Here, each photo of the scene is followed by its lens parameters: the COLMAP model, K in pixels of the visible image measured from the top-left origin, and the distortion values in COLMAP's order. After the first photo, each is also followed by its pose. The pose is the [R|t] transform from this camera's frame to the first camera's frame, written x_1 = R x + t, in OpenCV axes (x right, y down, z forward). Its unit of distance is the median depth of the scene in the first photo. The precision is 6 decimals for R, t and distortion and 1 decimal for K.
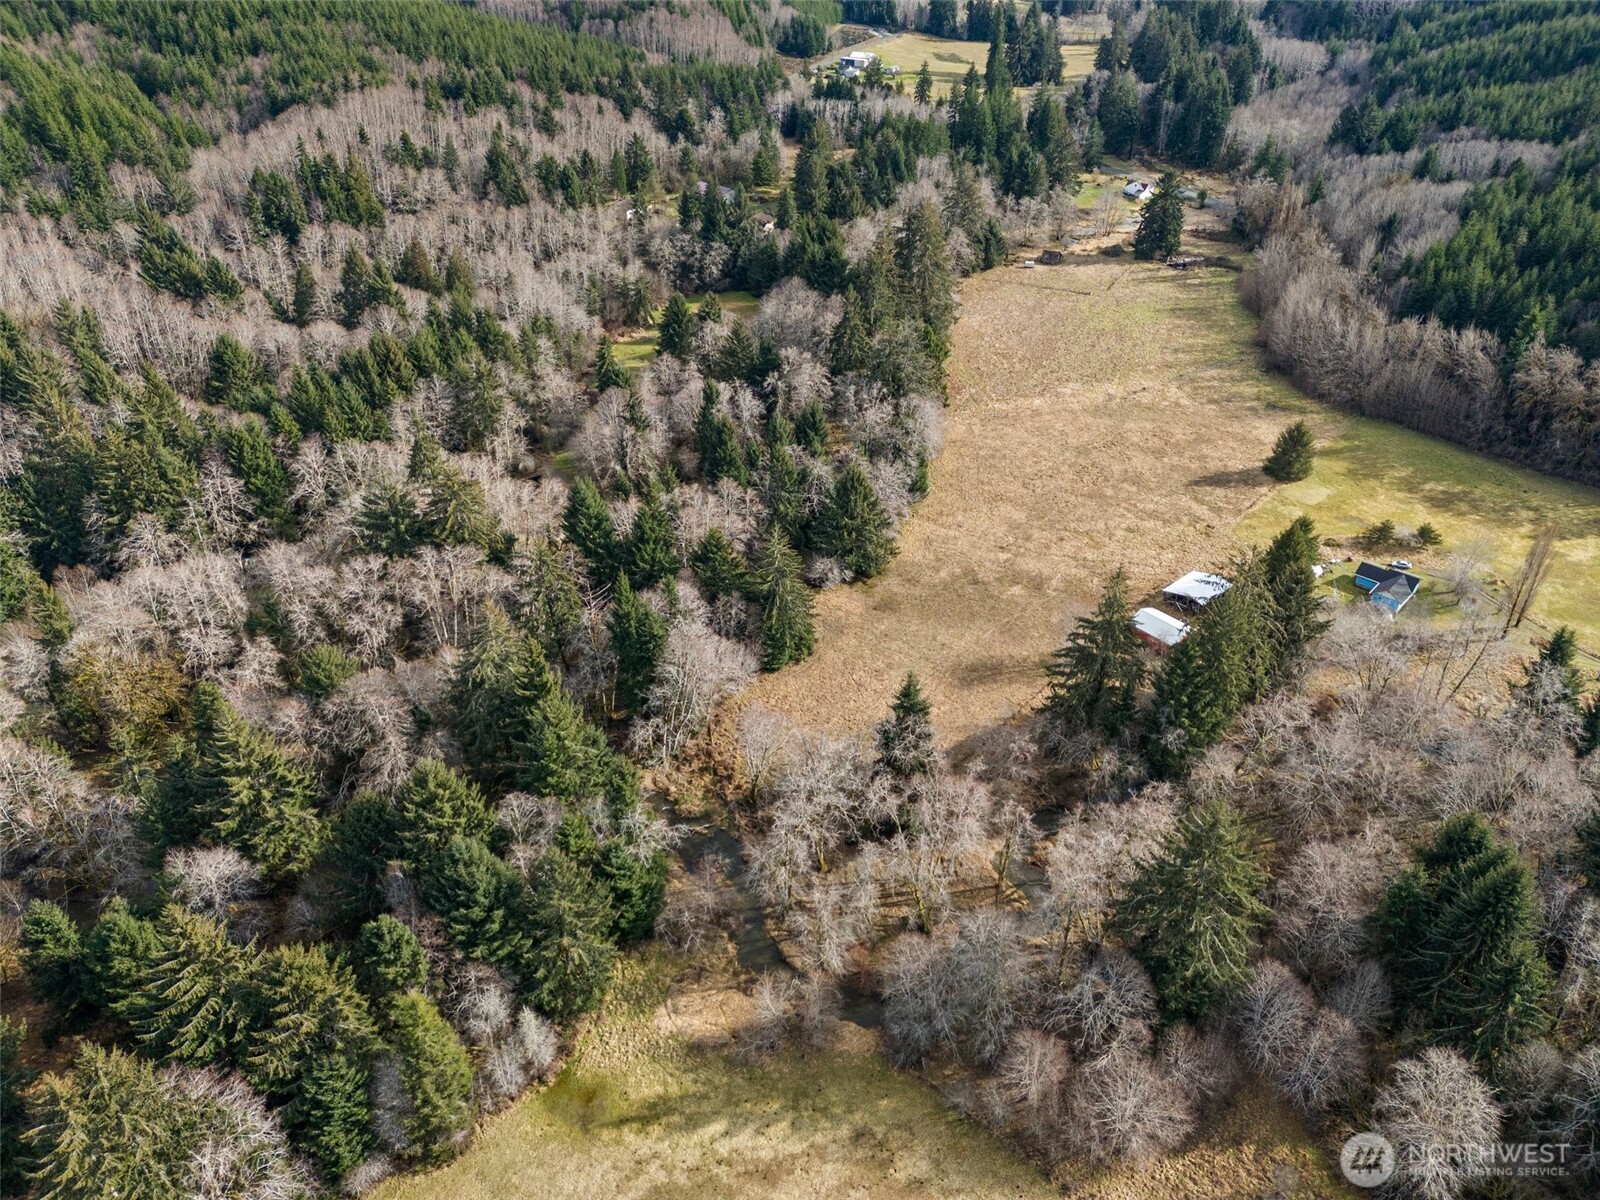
lens RADIAL K [[1163.7, 0, 804.5], [0, 1163.7, 600.5], [0, 0, 1]] dist [0.051936, -0.042760]
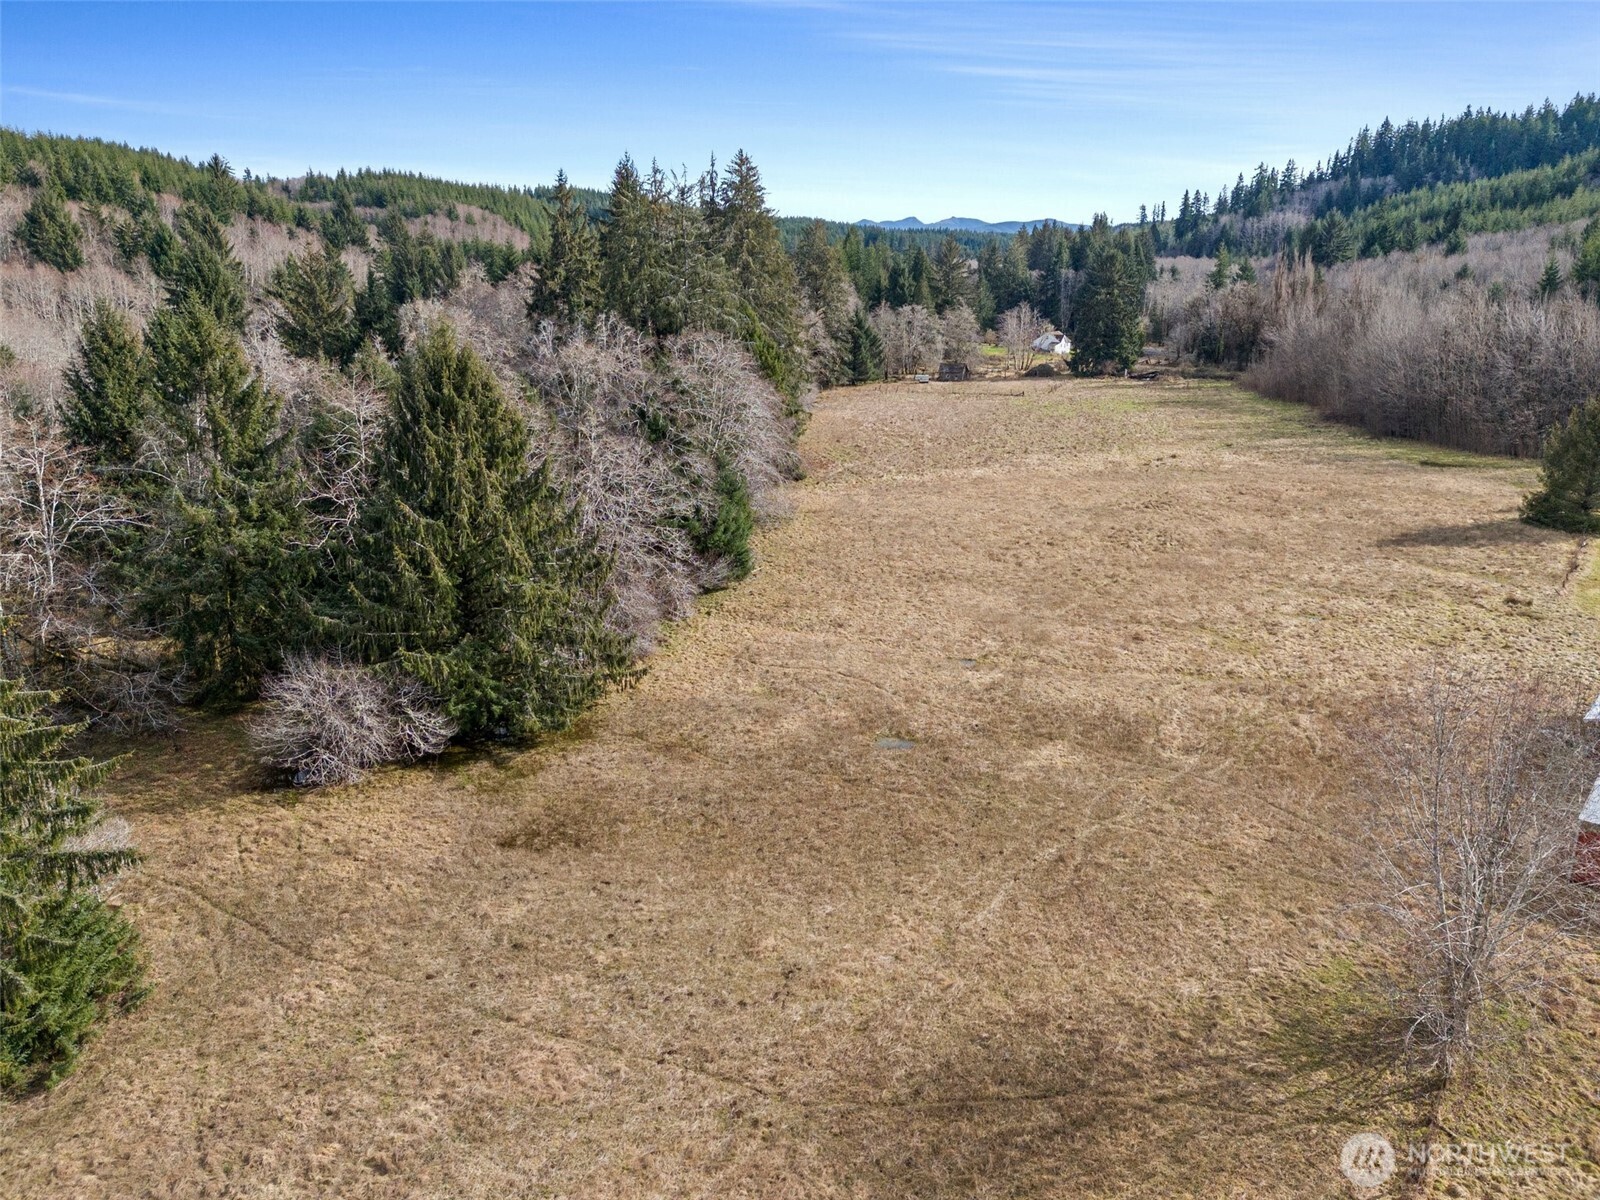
lens RADIAL K [[1163.7, 0, 800.0], [0, 1163.7, 605.3], [0, 0, 1]] dist [0.051936, -0.042760]
pose [[0.994471, -0.038399, 0.097740, 0.082186], [0.065812, 0.953185, -0.295140, 0.029614], [-0.081831, 0.299940, 0.950442, 0.623578]]
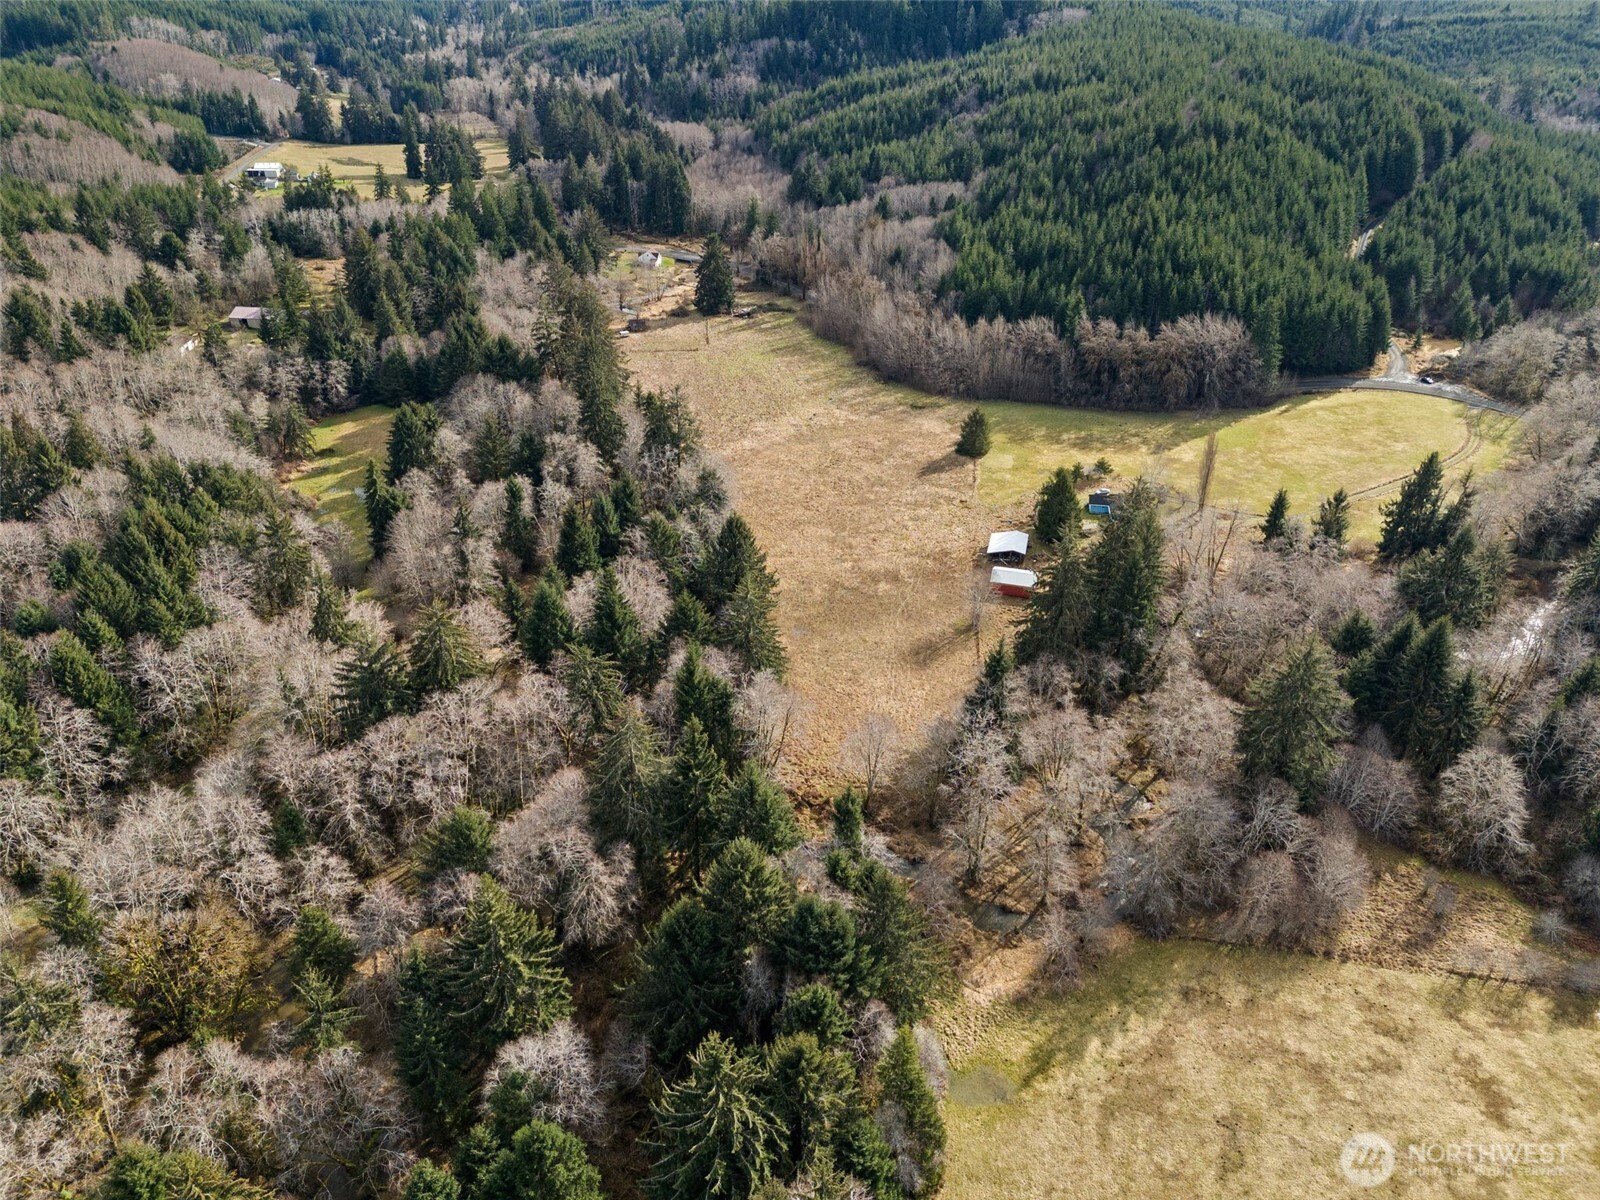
lens RADIAL K [[1163.7, 0, 806.9], [0, 1163.7, 599.5], [0, 0, 1]] dist [0.051936, -0.042760]
pose [[0.828860, -0.270193, 0.489884, -0.373172], [0.303468, 0.952766, 0.012041, -0.028453], [-0.469998, 0.138684, 0.871705, 0.043251]]
